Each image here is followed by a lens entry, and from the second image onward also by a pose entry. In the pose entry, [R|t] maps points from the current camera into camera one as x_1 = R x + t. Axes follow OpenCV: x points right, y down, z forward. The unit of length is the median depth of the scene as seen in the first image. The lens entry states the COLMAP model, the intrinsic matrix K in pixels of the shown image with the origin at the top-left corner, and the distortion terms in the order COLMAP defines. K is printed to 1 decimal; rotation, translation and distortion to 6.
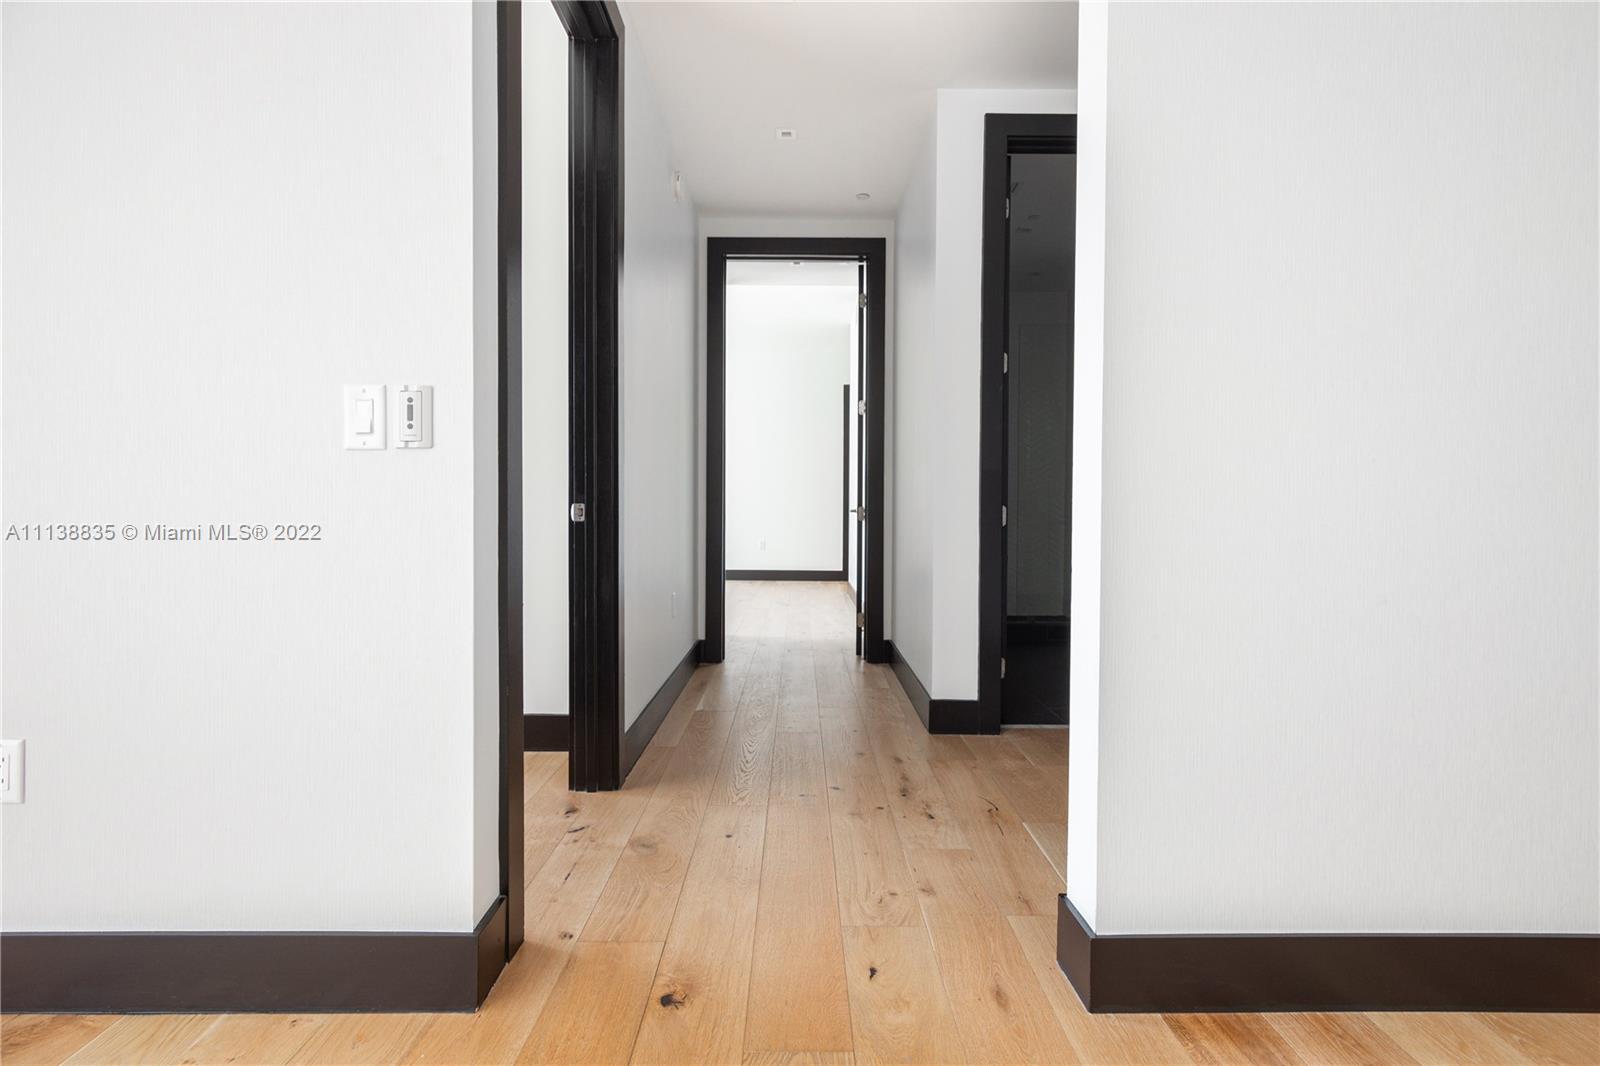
lens RADIAL K [[775.2, 0, 793.2], [0, 775.2, 523.9], [0, 0, 1]] dist [-0.015917, 0.000410]
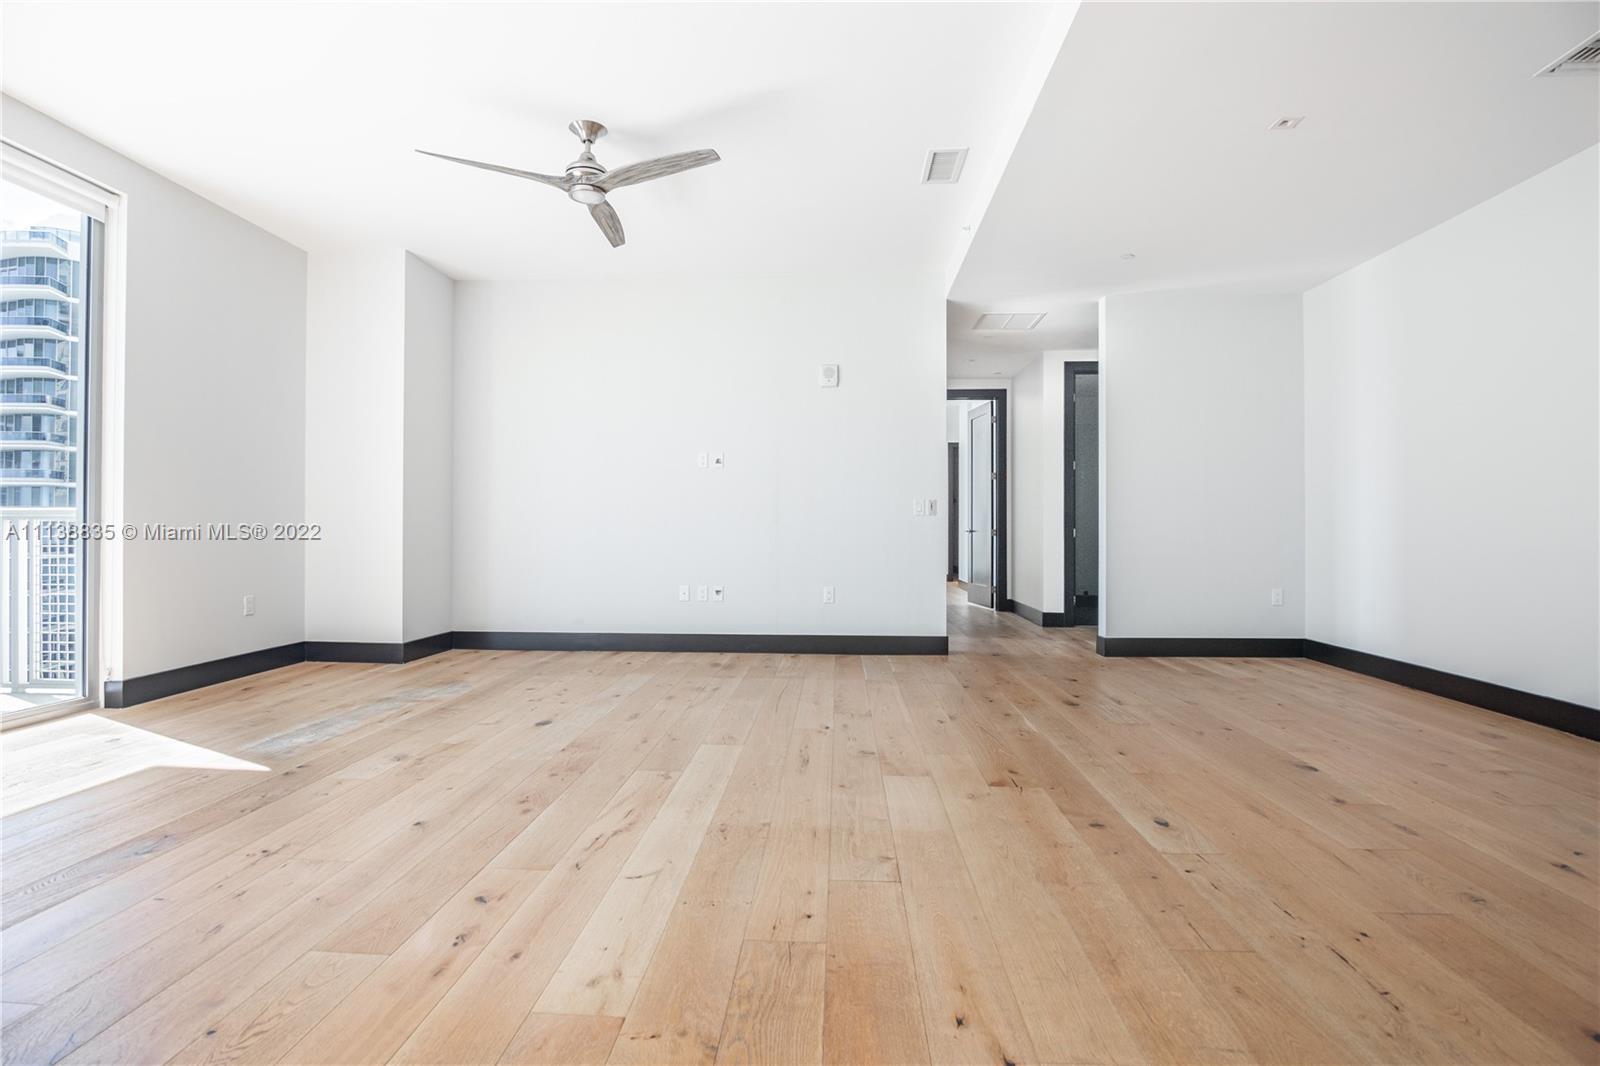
lens RADIAL K [[789.6, 0, 786.9], [0, 789.6, 523.0], [0, 0, 1]] dist [-0.014657, -0.000628]
pose [[0.997921, -0.005260, -0.064233, -0.420859], [0.003190, 0.999474, -0.032280, 0.032558], [0.064369, 0.032008, 0.997413, -1.365804]]
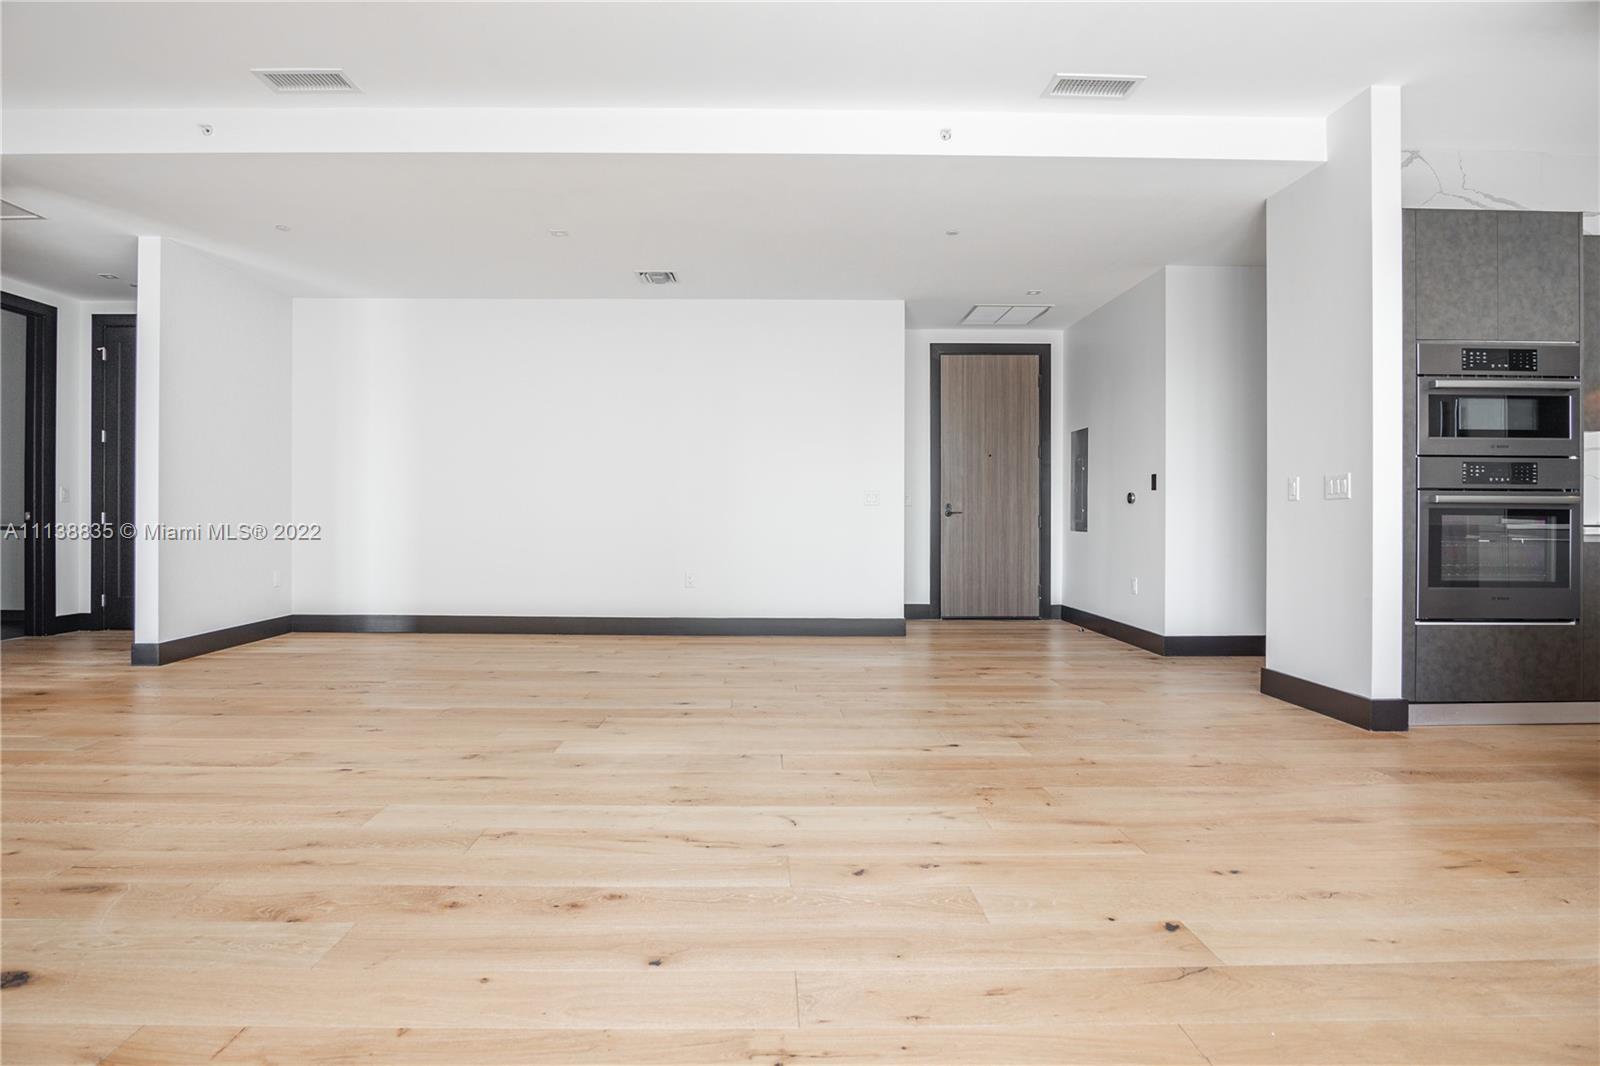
lens RADIAL K [[775.2, 0, 793.2], [0, 775.2, 523.9], [0, 0, 1]] dist [-0.015917, 0.000410]
pose [[-0.008212, -0.017930, 0.999806, -1.246256], [0.022734, 0.999577, 0.018113, 0.011004], [-0.999708, 0.022879, -0.007801, -0.764860]]
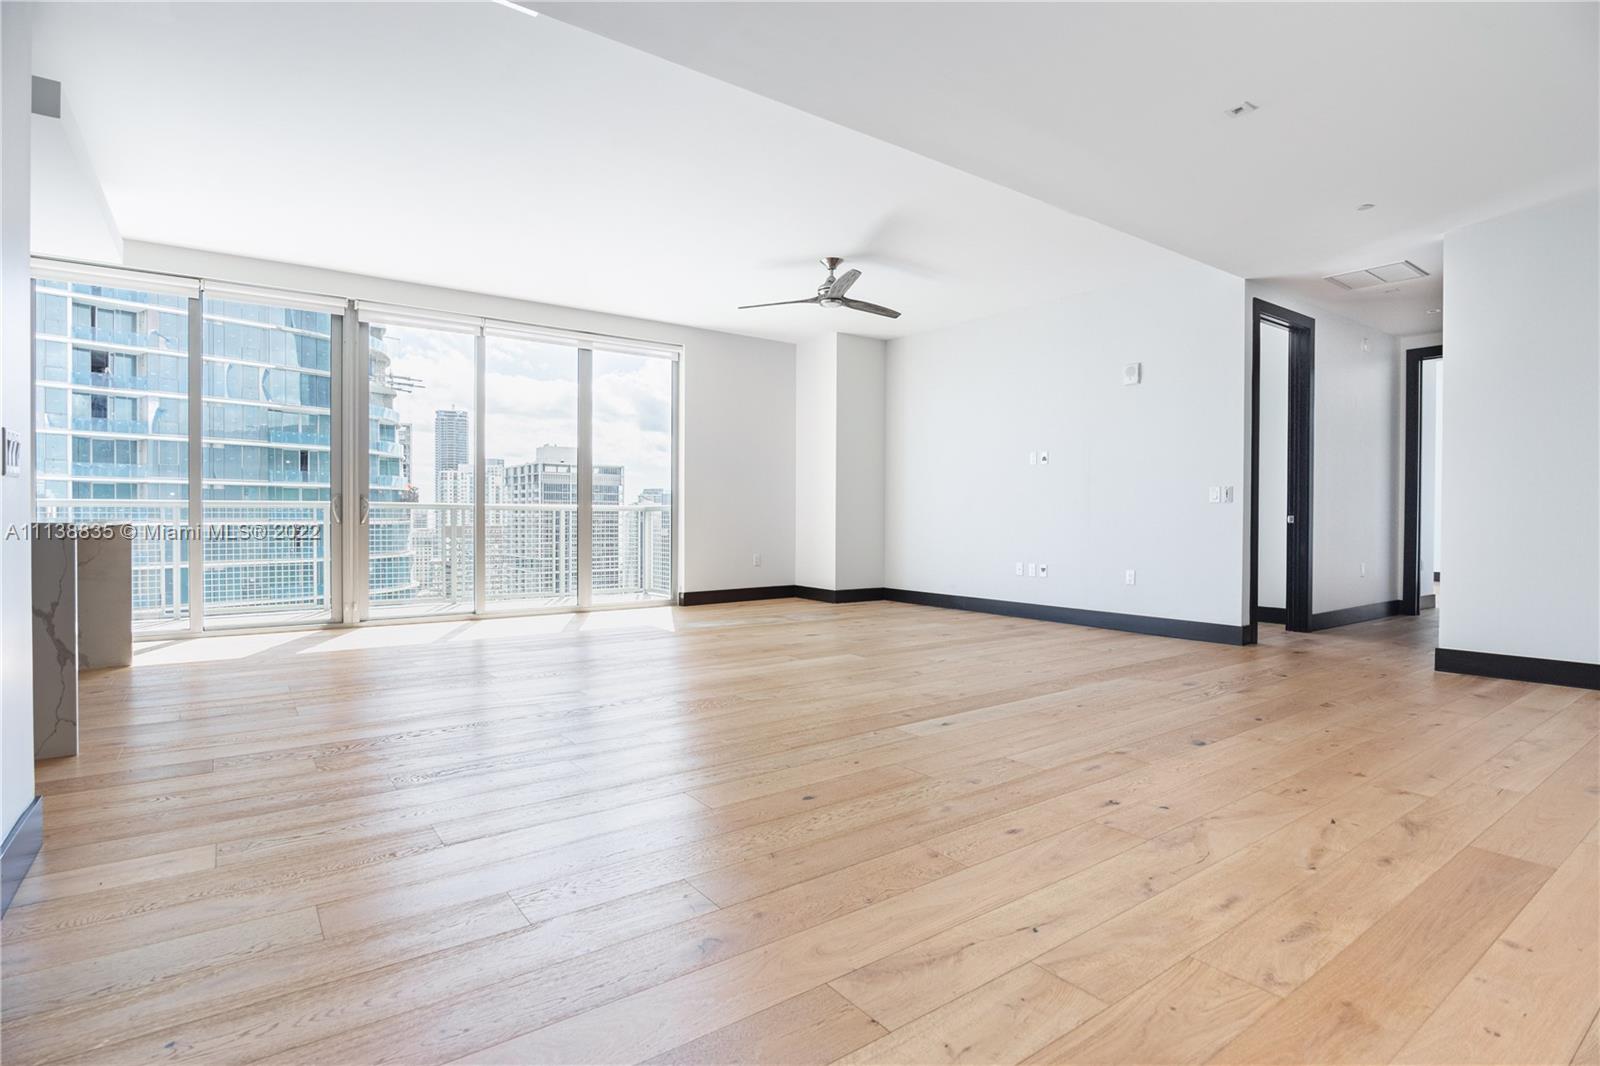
lens RADIAL K [[789.6, 0, 786.9], [0, 789.6, 523.0], [0, 0, 1]] dist [-0.014657, -0.000628]
pose [[0.587566, 0.002549, -0.809173, 0.627720], [-0.017743, 0.999795, -0.009734, 0.039015], [0.808982, 0.020077, 0.587491, -1.388625]]
